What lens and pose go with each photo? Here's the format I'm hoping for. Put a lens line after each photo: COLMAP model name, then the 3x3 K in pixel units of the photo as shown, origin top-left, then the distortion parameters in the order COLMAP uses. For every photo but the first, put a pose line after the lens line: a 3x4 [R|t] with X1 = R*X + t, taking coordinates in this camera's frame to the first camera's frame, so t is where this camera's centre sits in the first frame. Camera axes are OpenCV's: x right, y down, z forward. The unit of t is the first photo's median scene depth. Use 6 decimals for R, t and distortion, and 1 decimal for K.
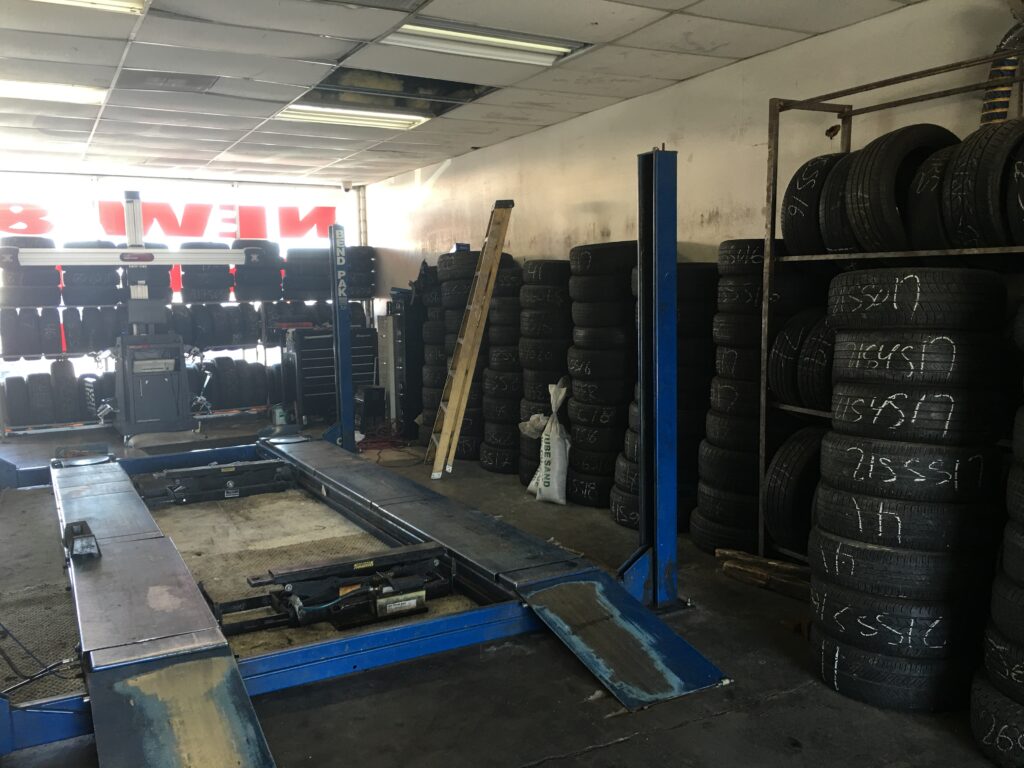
lens RADIAL K [[864.5, 0, 512.0], [0, 864.5, 384.0], [0, 0, 1]] dist [0.006047, -0.001460]
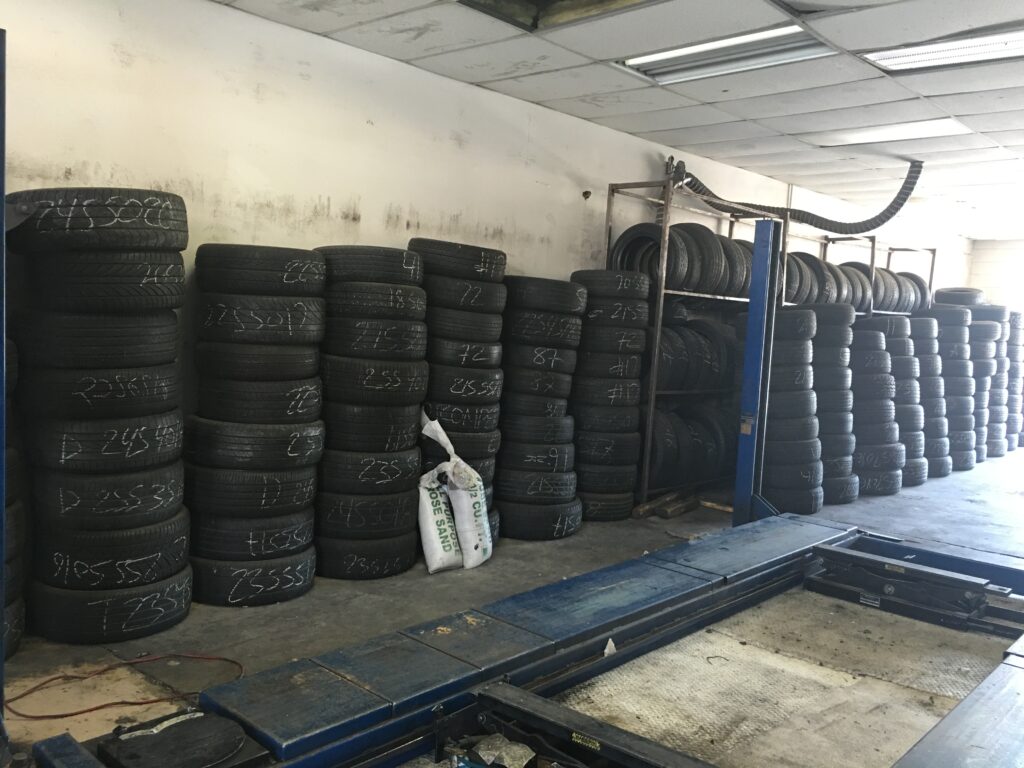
lens RADIAL K [[864.5, 0, 512.0], [0, 864.5, 384.0], [0, 0, 1]] dist [0.006047, -0.001460]
pose [[-0.297910, -0.073699, 0.951745, -0.785842], [0.063548, 0.993273, 0.096806, -0.114396], [-0.952477, 0.089321, -0.291222, 1.319661]]
